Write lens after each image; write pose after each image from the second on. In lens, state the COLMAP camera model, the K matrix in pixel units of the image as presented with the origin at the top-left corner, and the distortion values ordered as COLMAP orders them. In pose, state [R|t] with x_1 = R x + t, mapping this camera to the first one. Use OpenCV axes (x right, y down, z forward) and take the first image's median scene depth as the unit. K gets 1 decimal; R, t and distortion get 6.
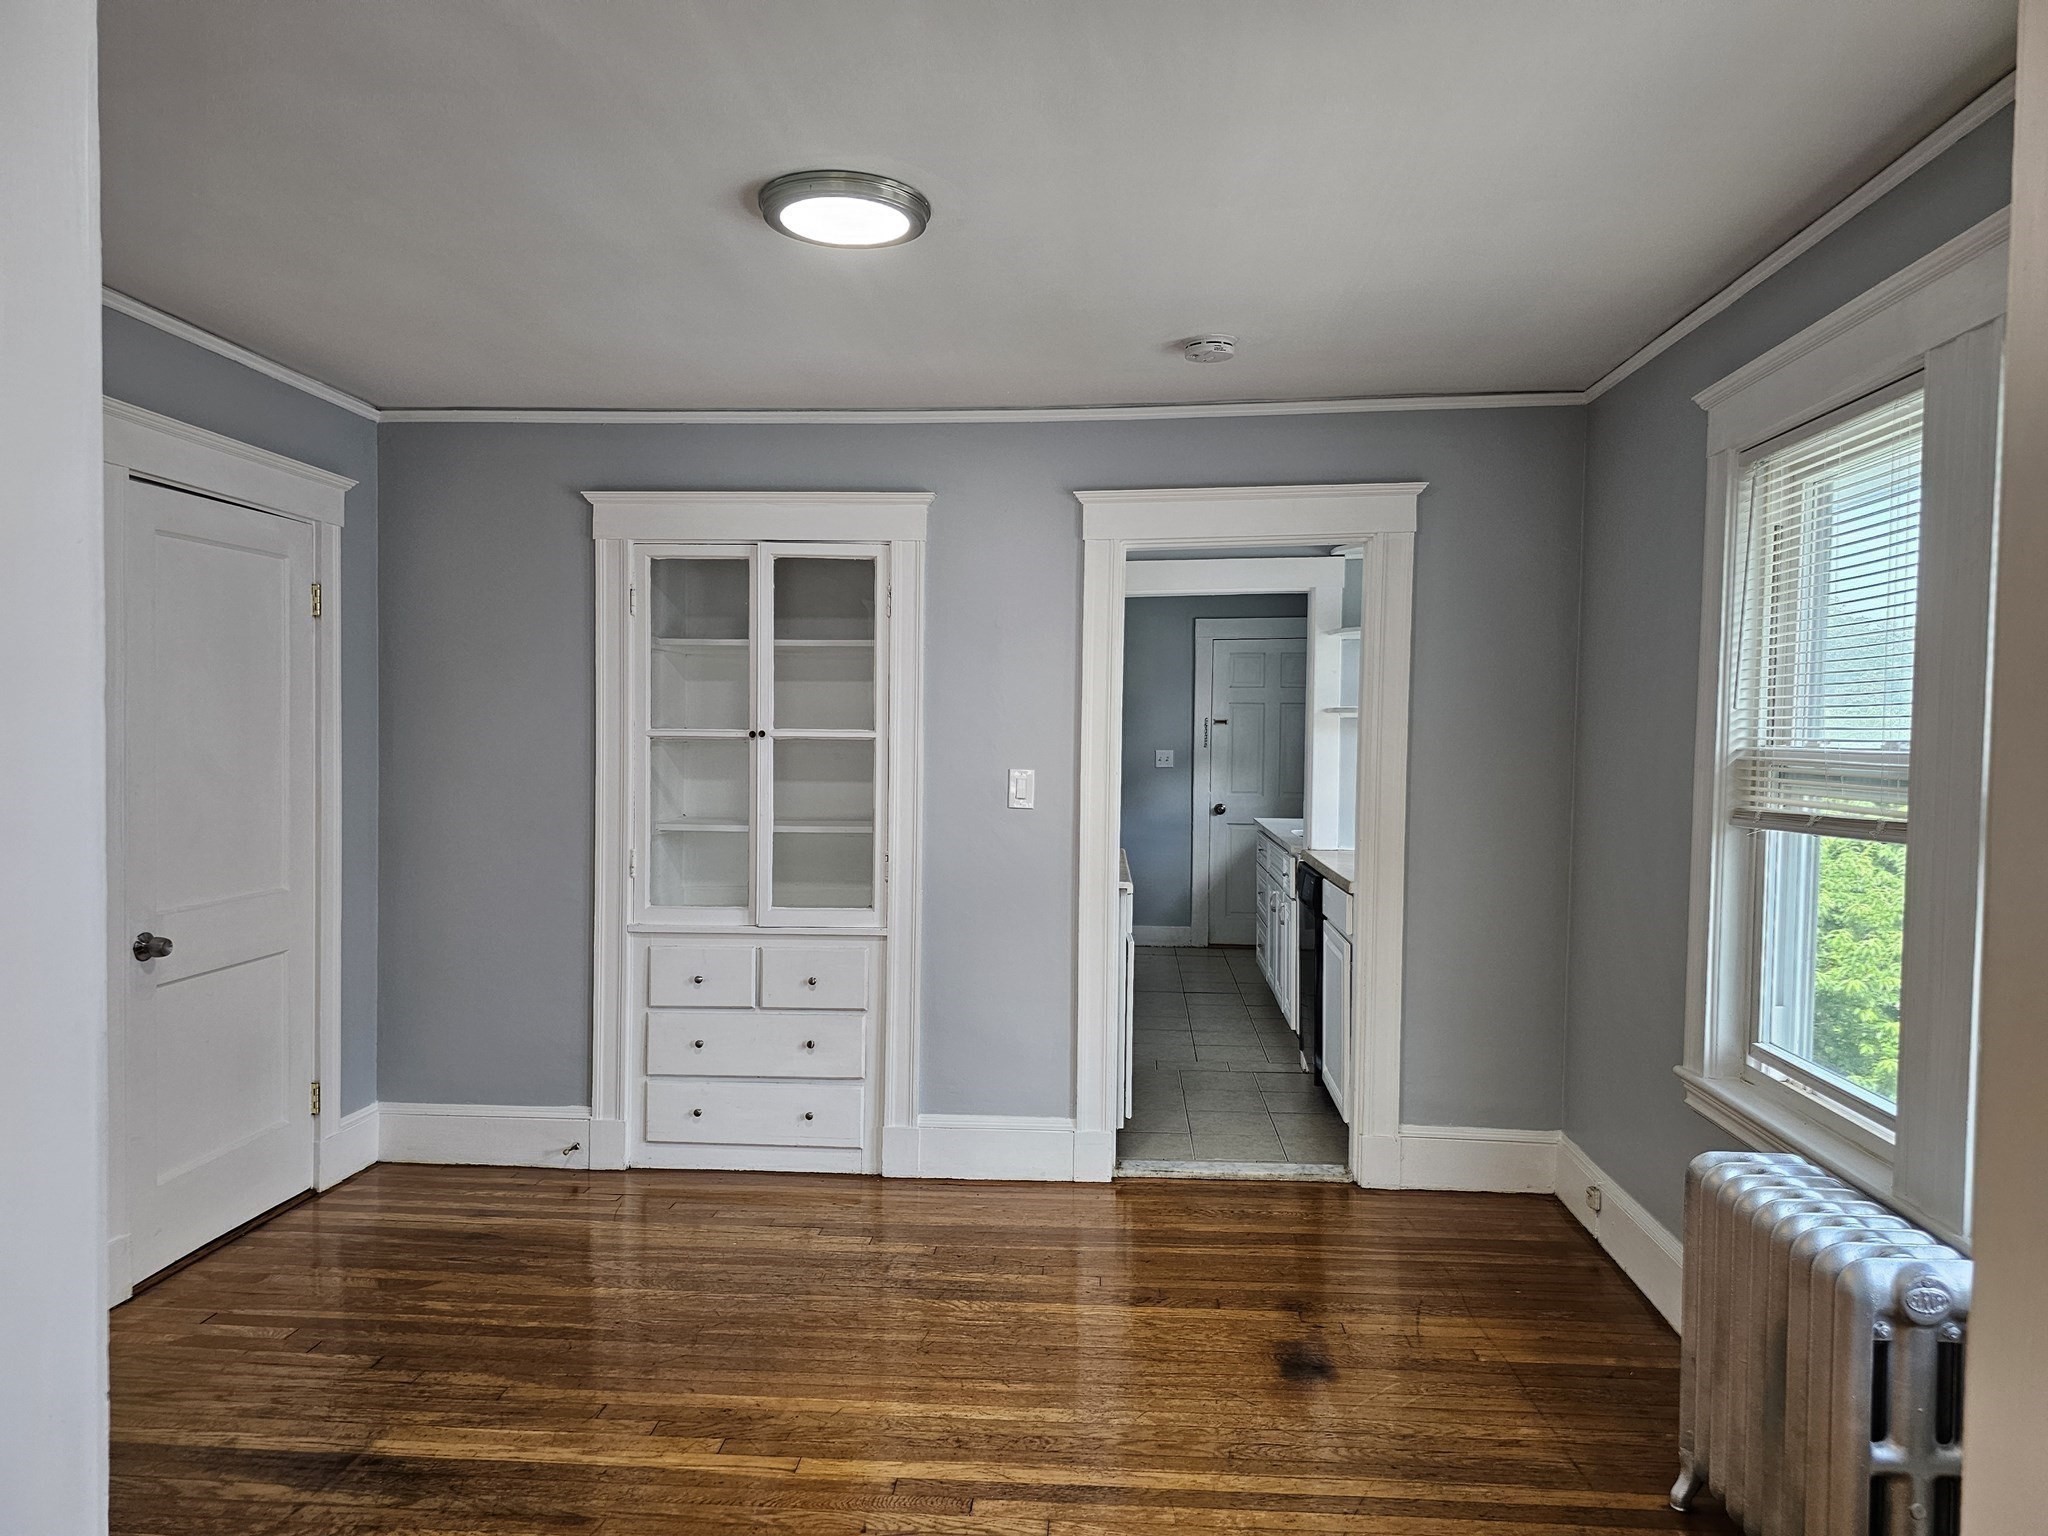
lens RADIAL K [[1379.8, 0, 1024.0], [0, 1379.8, 768.0], [0, 0, 1]] dist [0.083923, -0.082729]
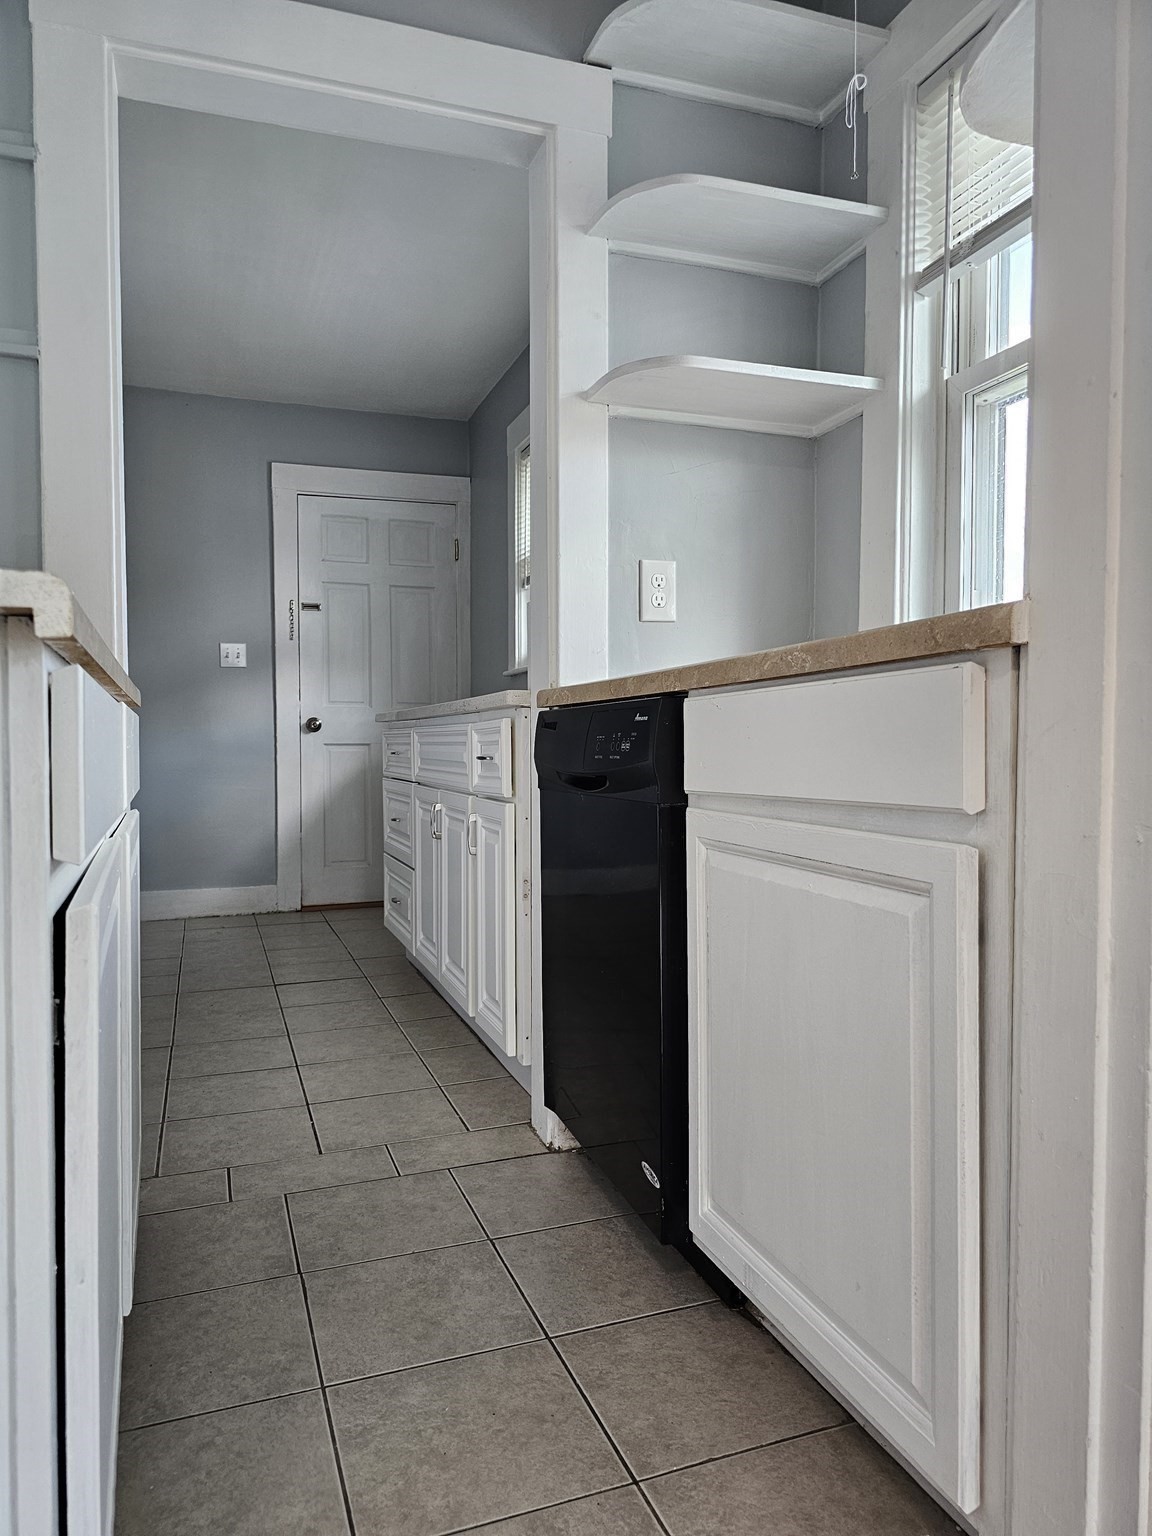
lens RADIAL K [[1034.8, 0, 577.9], [0, 1034.8, 755.2], [0, 0, 1]] dist [0.083923, -0.082729]
pose [[0.912280, -0.021155, 0.409020, 0.041939], [0.027173, 0.999591, -0.008909, 0.055300], [-0.408664, 0.019242, 0.912482, 0.430412]]
